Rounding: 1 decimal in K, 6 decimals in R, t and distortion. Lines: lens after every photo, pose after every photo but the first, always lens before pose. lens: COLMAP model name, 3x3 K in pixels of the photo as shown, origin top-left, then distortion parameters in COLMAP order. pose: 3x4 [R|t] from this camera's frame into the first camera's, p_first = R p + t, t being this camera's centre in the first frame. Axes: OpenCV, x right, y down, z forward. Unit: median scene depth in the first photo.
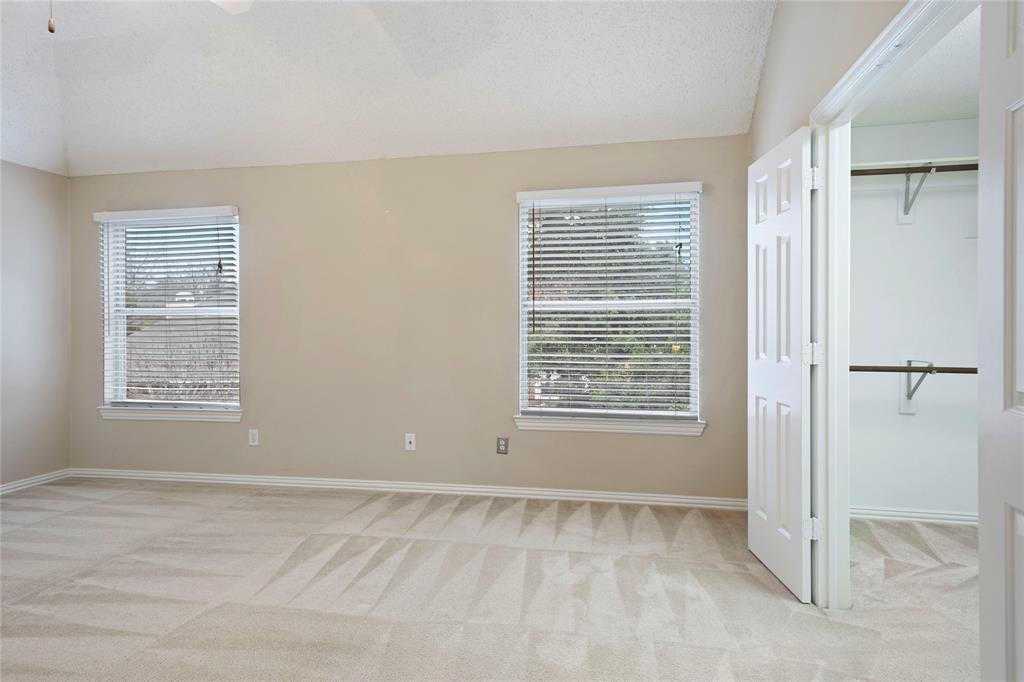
lens RADIAL K [[585.7, 0, 511.3], [0, 585.7, 332.3], [0, 0, 1]] dist [0.017879, -0.000949]
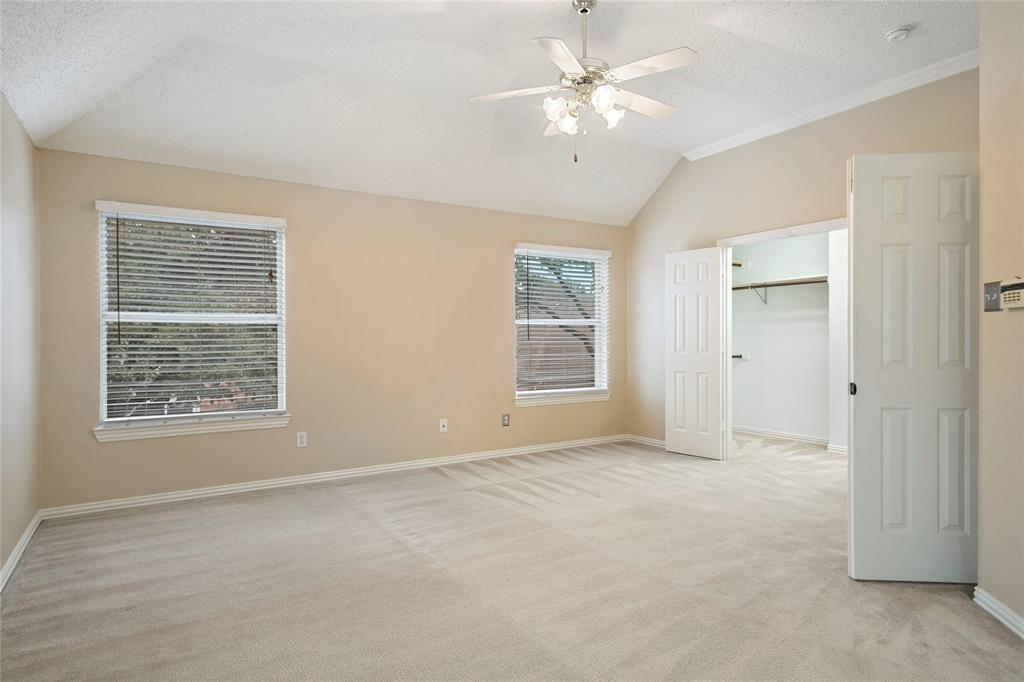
lens RADIAL K [[585.7, 0, 518.3], [0, 585.7, 345.0], [0, 0, 1]] dist [0.017879, -0.000949]
pose [[0.716371, -0.004831, 0.697703, -0.992029], [0.009648, 0.999949, -0.002983, 0.017403], [-0.697653, 0.008868, 0.716381, -0.032613]]
